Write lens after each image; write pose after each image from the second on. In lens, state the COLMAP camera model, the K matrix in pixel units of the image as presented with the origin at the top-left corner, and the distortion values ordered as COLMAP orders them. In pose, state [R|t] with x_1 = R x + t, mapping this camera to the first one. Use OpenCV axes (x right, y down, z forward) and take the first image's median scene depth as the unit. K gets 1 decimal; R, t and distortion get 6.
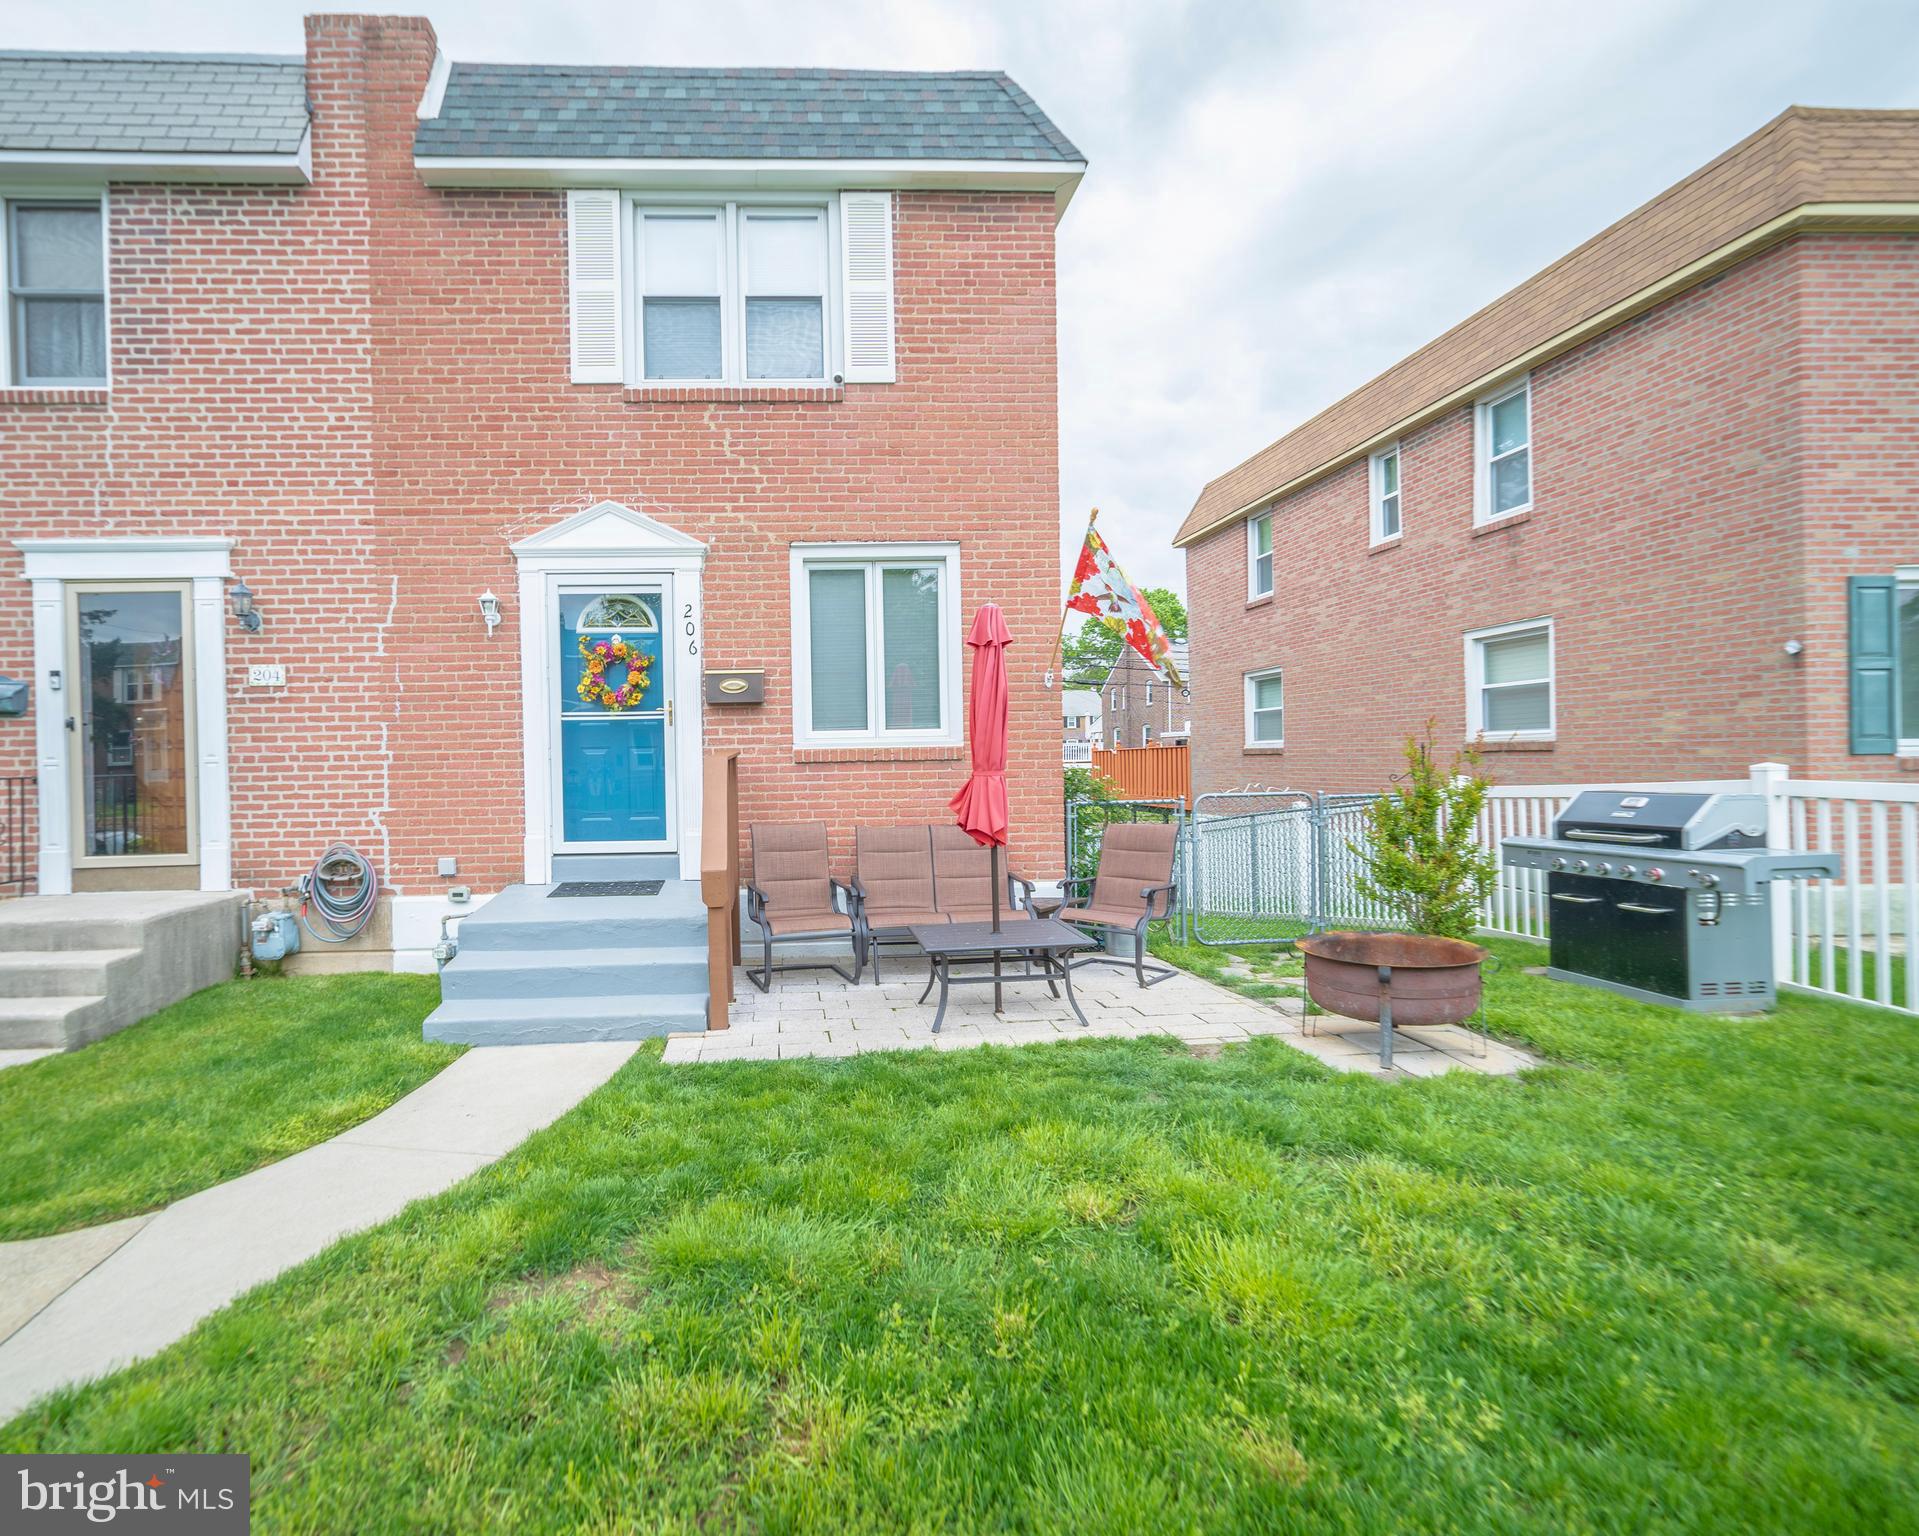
lens RADIAL K [[1028.9, 0, 859.6], [0, 1028.9, 761.0], [0, 0, 1]] dist [-0.015864, 0.010471]
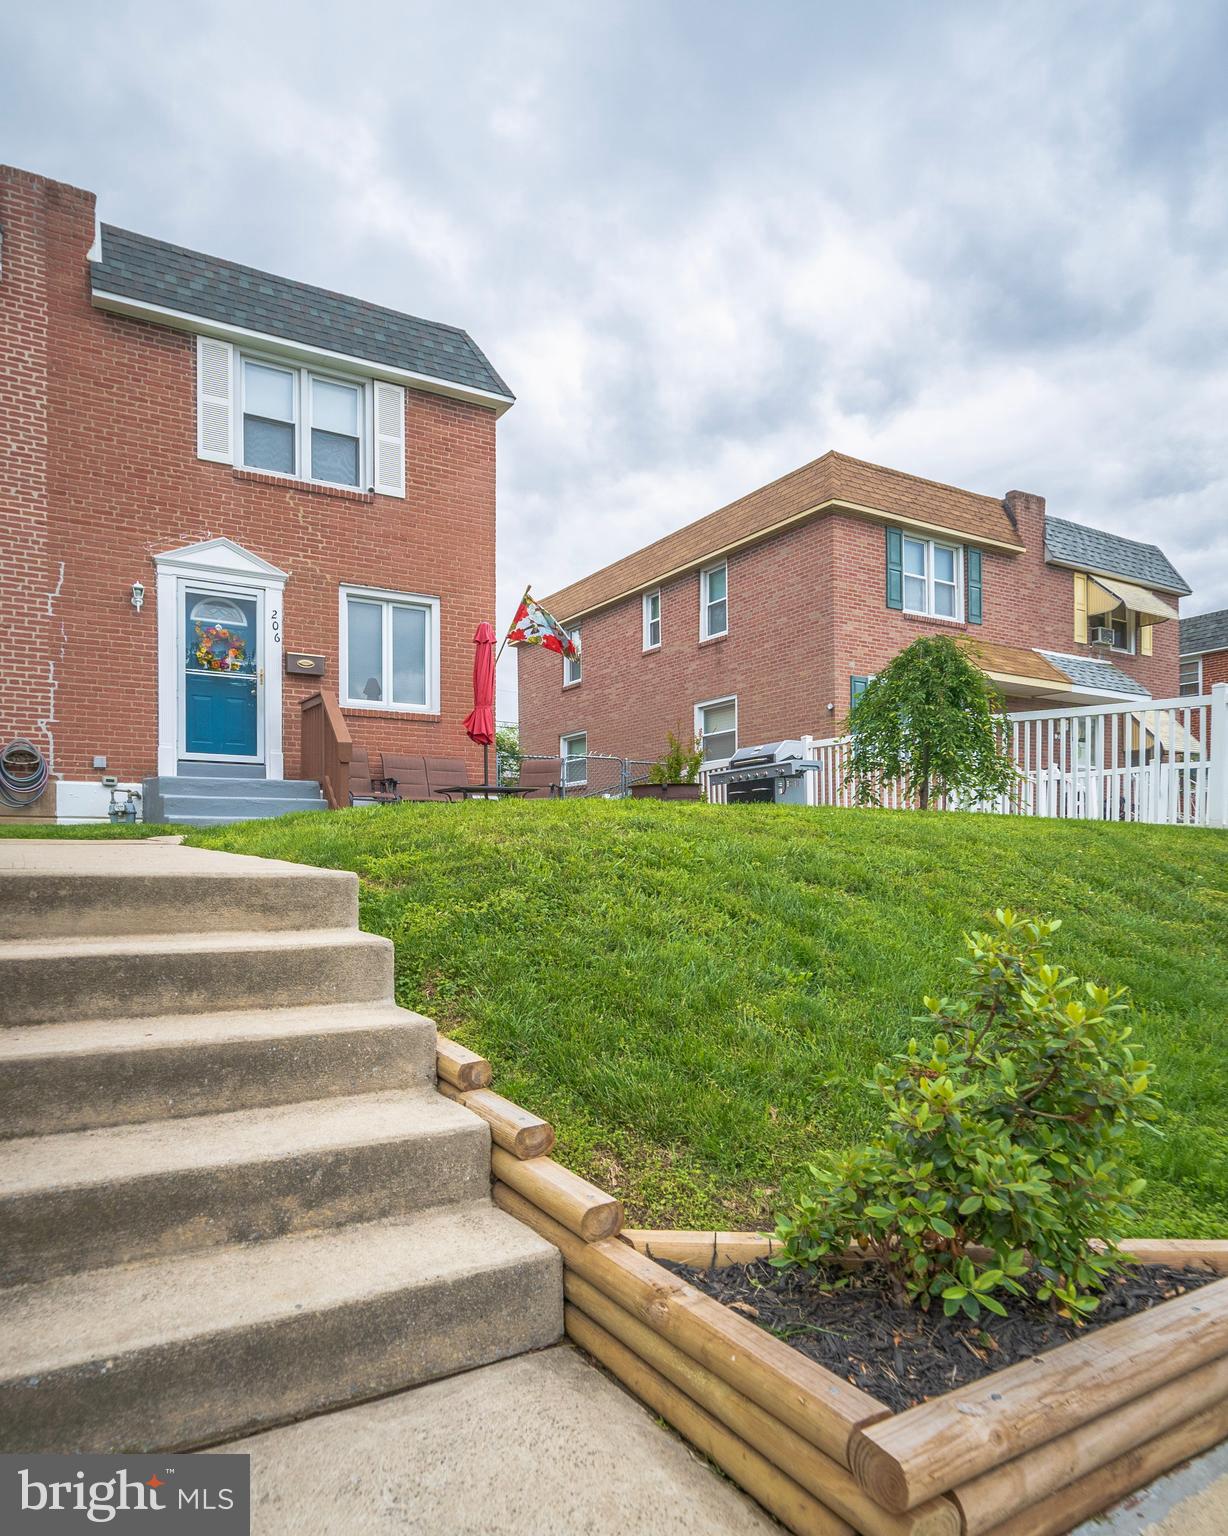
lens RADIAL K [[998.4, 0, 683.4], [0, 998.4, 858.1], [0, 0, 1]] dist [-0.016457, 0.011674]
pose [[0.867607, 0.018141, 0.496920, -0.378345], [-0.006735, 0.999671, -0.024737, 0.268732], [-0.497206, 0.018115, 0.867444, -0.659518]]
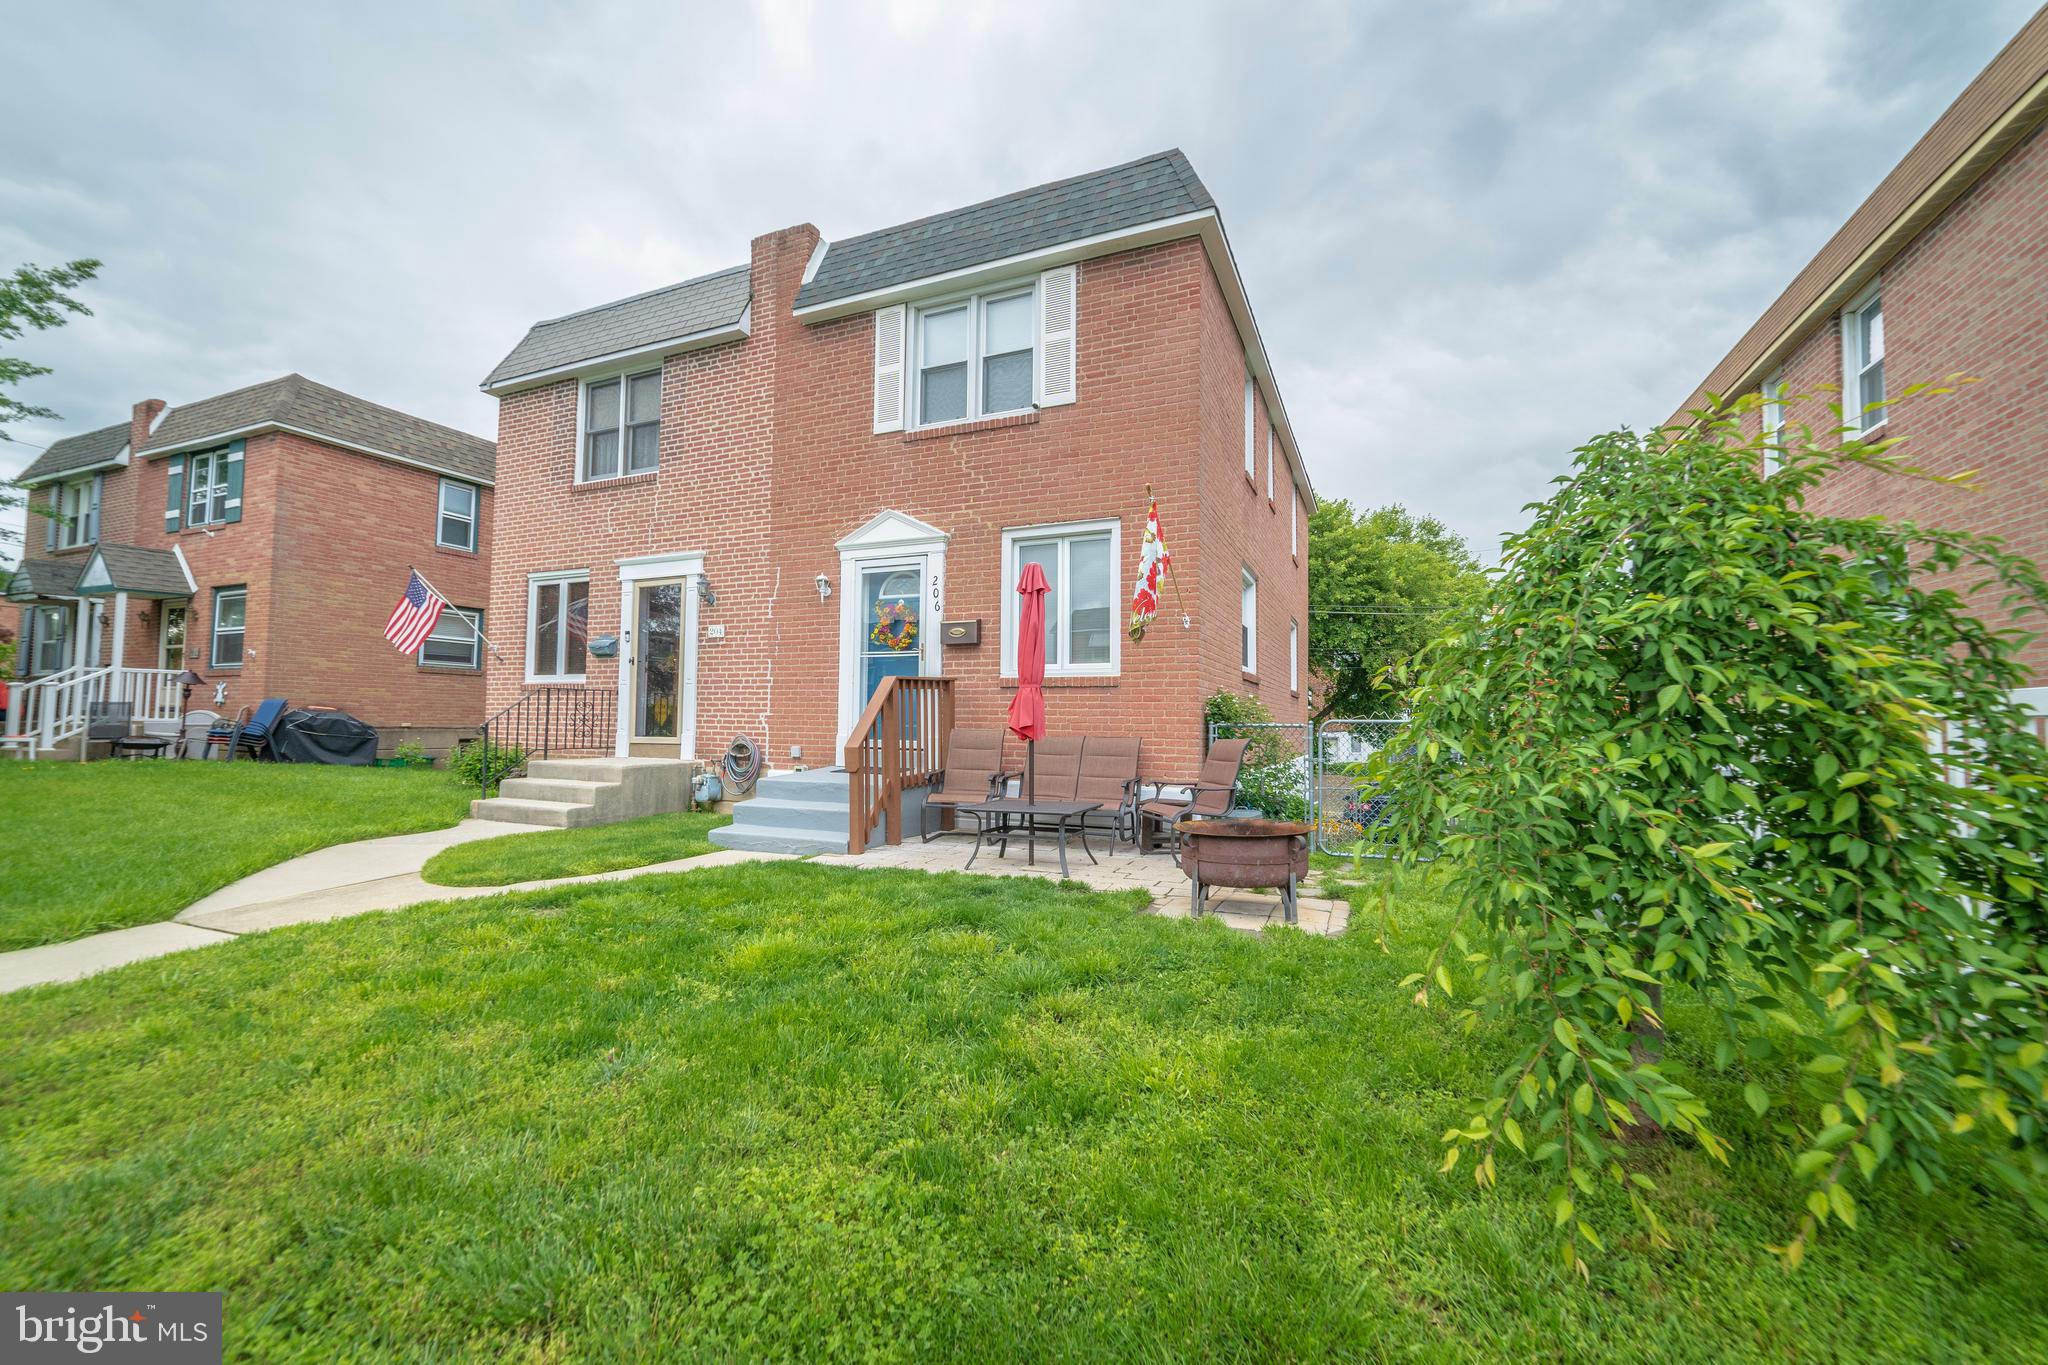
lens RADIAL K [[906.2, 0, 991.4], [0, 906.2, 668.3], [0, 0, 1]] dist [-0.013925, 0.008542]
pose [[0.871149, -0.001480, -0.491017, 0.521225], [-0.031177, 0.997811, -0.058321, 0.046851], [0.490028, 0.066114, 0.869196, -0.049820]]
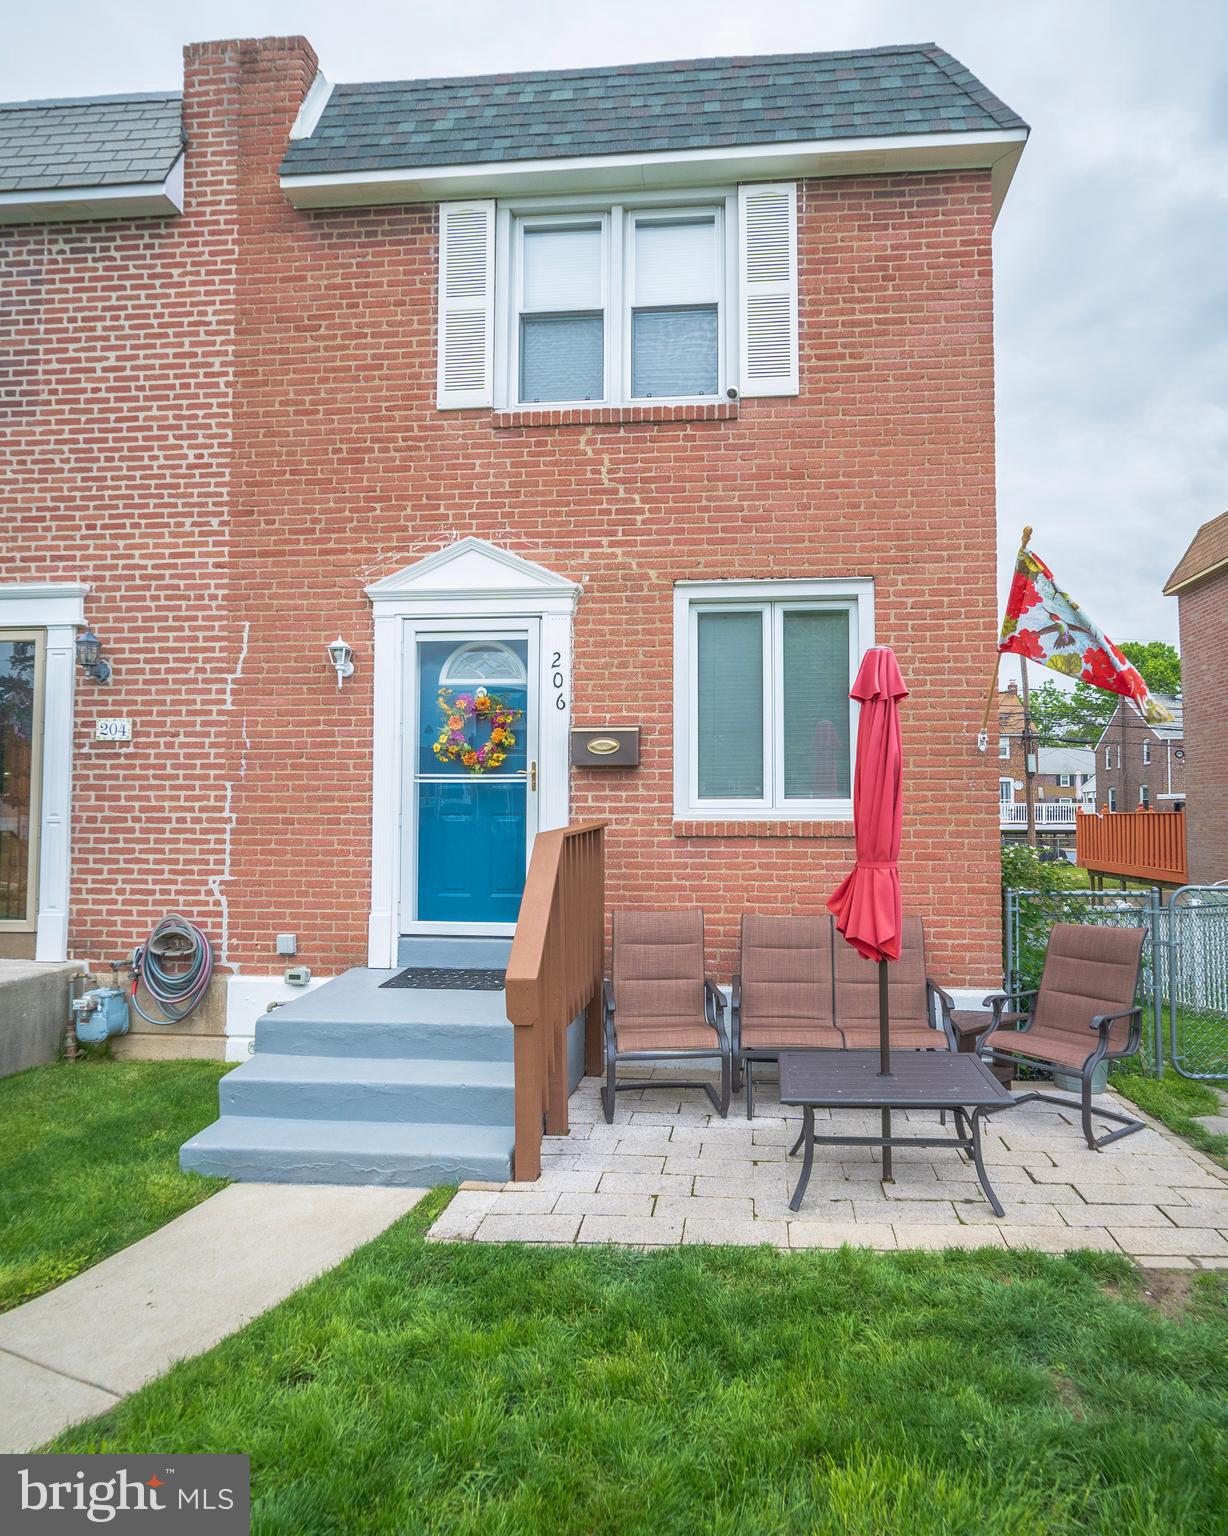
lens RADIAL K [[998.4, 0, 705.4], [0, 998.4, 755.8], [0, 0, 1]] dist [-0.016457, 0.011674]
pose [[0.989349, 0.010812, -0.145159, 0.082940], [-0.019136, 0.998244, -0.056068, -0.019359], [0.144298, 0.058248, 0.987818, 0.185389]]
